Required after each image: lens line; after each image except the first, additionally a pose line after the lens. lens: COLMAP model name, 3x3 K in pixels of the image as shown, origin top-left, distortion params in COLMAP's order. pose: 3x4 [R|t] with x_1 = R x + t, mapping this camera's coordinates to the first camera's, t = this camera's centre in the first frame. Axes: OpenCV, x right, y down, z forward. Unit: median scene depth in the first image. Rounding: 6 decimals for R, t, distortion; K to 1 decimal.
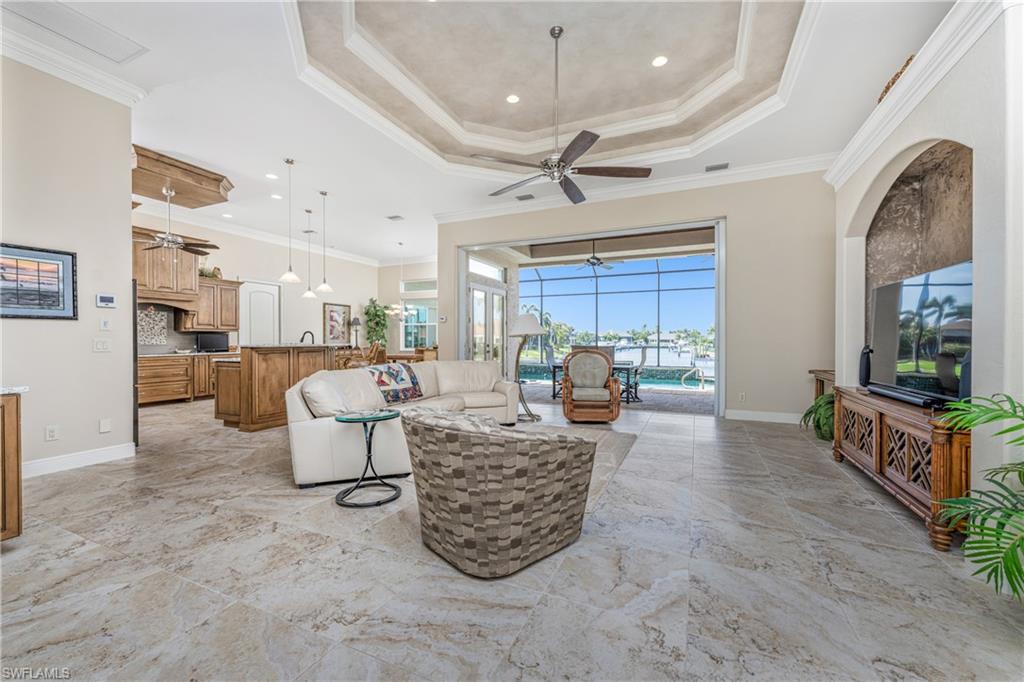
lens RADIAL K [[406.9, 0, 517.2], [0, 406.9, 342.6], [0, 0, 1]] dist [-0.002213, -0.000054]
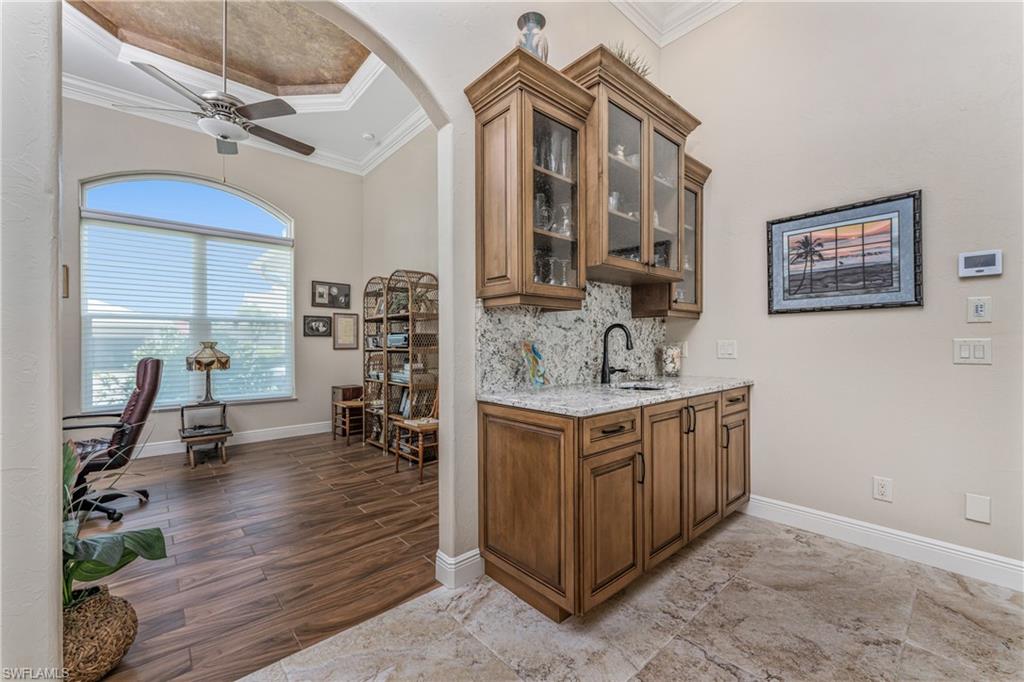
lens RADIAL K [[415.9, 0, 515.6], [0, 415.9, 345.6], [0, 0, 1]] dist [0.002507, -0.000066]
pose [[-0.418633, 0.005710, -0.908137, -0.153038], [-0.002166, 0.999971, 0.007286, -0.001659], [0.908153, 0.005018, -0.418609, 0.359149]]
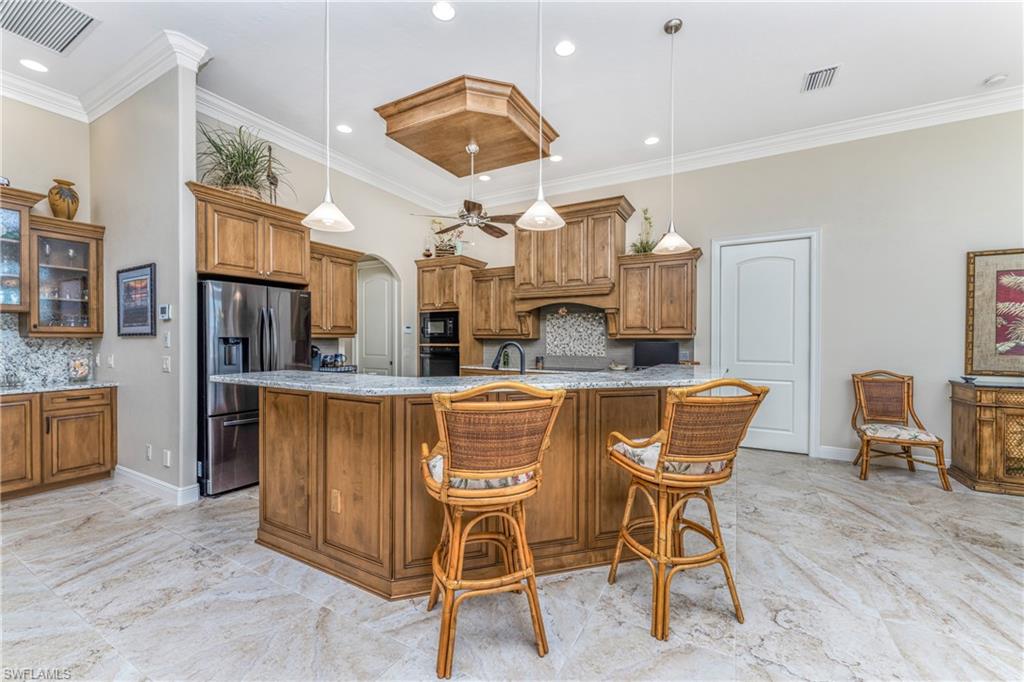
lens RADIAL K [[406.9, 0, 517.2], [0, 406.9, 342.6], [0, 0, 1]] dist [-0.002213, -0.000054]
pose [[-0.091536, 0.009246, -0.995759, -0.120636], [-0.007557, 0.999922, 0.009980, -0.028005], [0.995773, 0.008438, -0.091459, 0.943690]]
